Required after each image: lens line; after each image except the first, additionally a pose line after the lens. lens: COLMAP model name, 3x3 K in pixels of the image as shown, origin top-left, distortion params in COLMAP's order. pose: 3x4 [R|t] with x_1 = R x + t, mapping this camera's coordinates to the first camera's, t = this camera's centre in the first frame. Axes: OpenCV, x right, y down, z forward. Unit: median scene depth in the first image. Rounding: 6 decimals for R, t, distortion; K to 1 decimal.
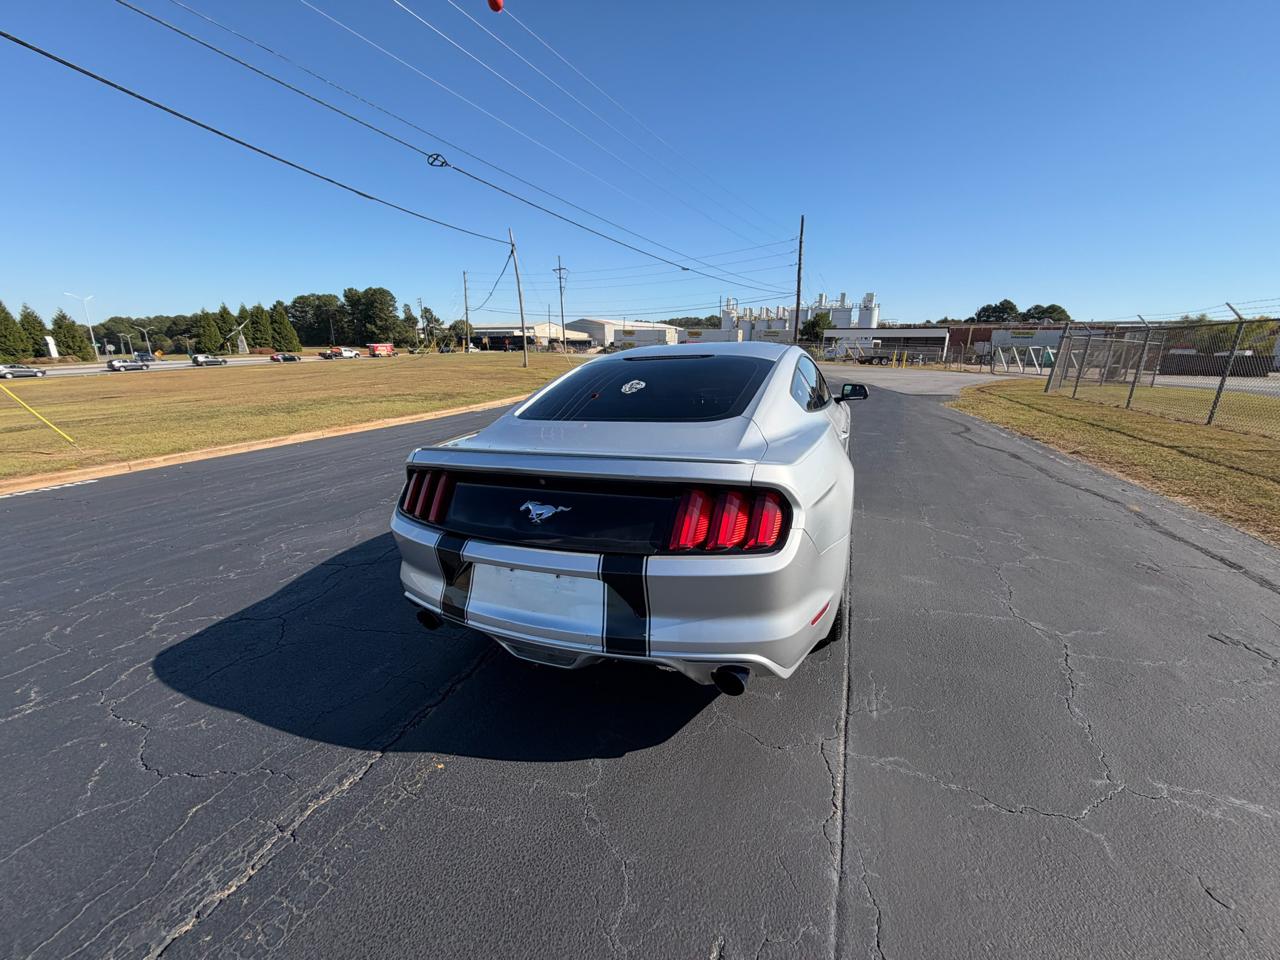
lens RADIAL K [[508.1, 0, 634.5], [0, 508.1, 486.2], [0, 0, 1]] dist [-0.001855, -0.000087]
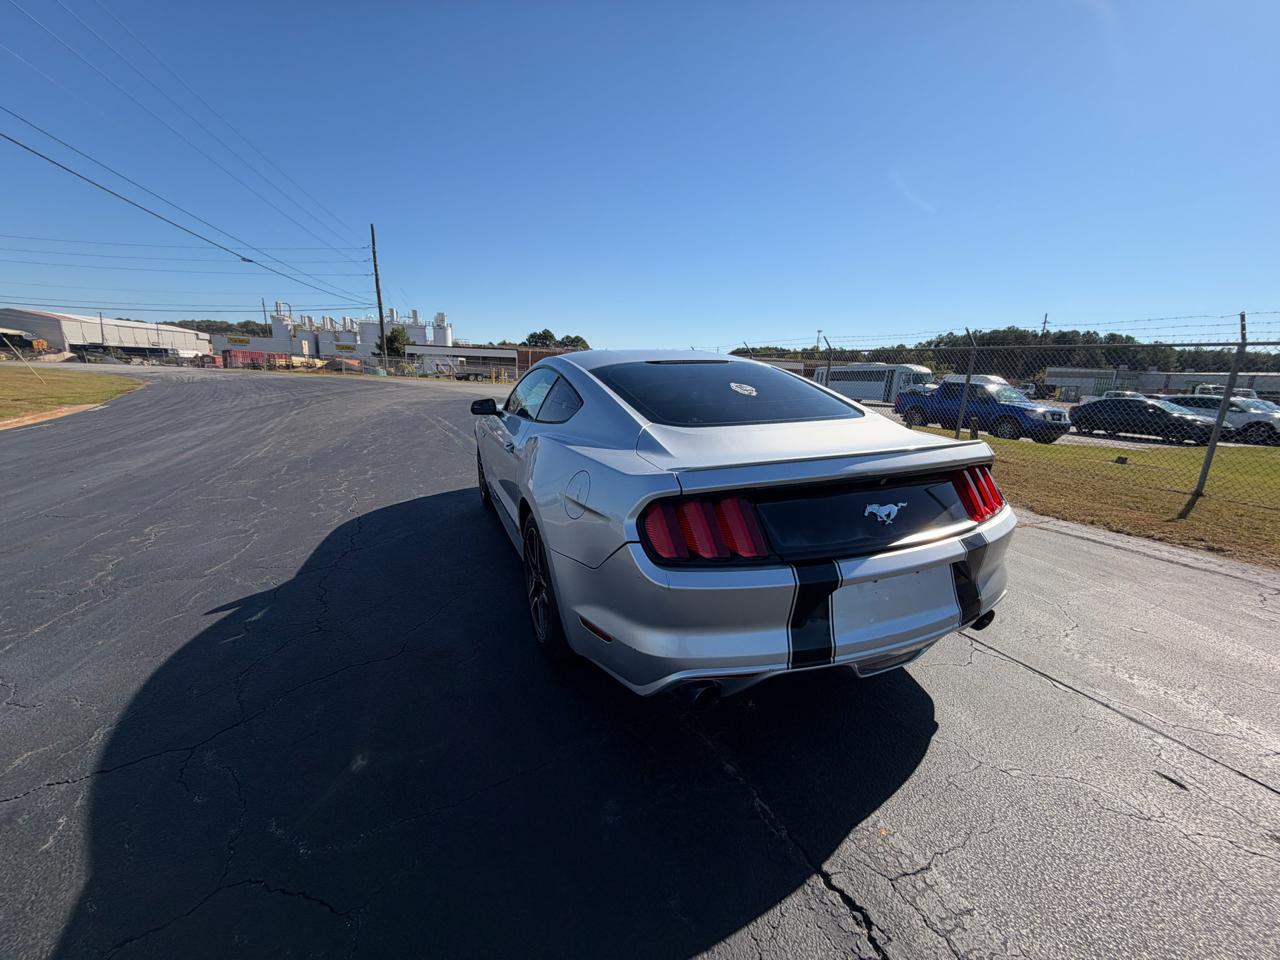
lens RADIAL K [[508.1, 0, 634.5], [0, 508.1, 486.2], [0, 0, 1]] dist [-0.001855, -0.000087]
pose [[0.712027, -0.134790, 0.689093, -1.154162], [0.156498, 0.987179, 0.031390, -0.101552], [-0.684490, 0.085492, 0.723992, 0.611540]]
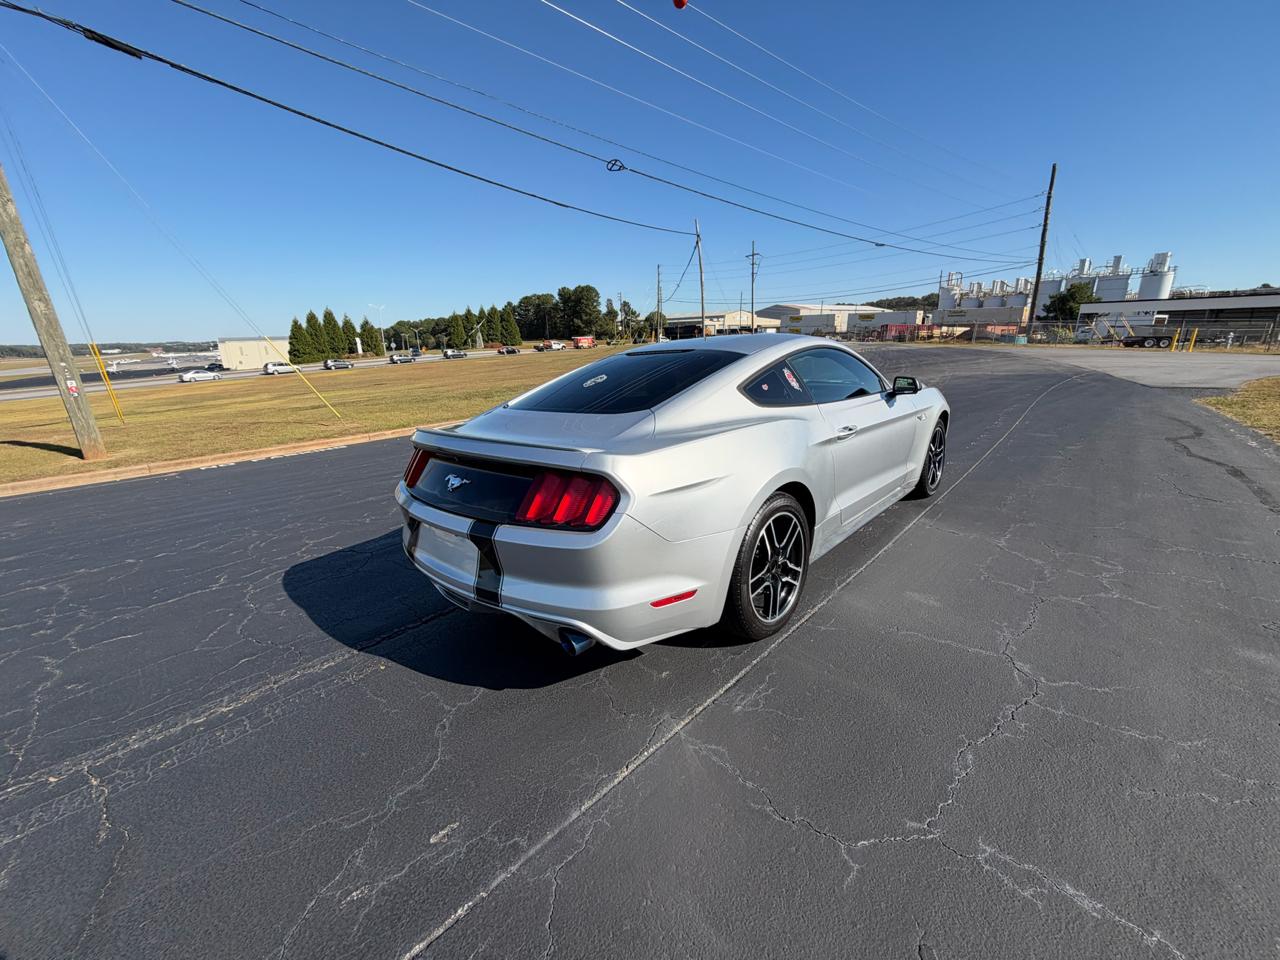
lens RADIAL K [[507.6, 0, 633.6], [0, 507.6, 486.6], [0, 0, 1]] dist [-0.001107, -0.000172]
pose [[0.934783, 0.075603, -0.347080, 0.647517], [-0.067891, 0.997101, 0.034345, -0.012687], [0.348670, -0.008542, 0.937206, -0.014952]]
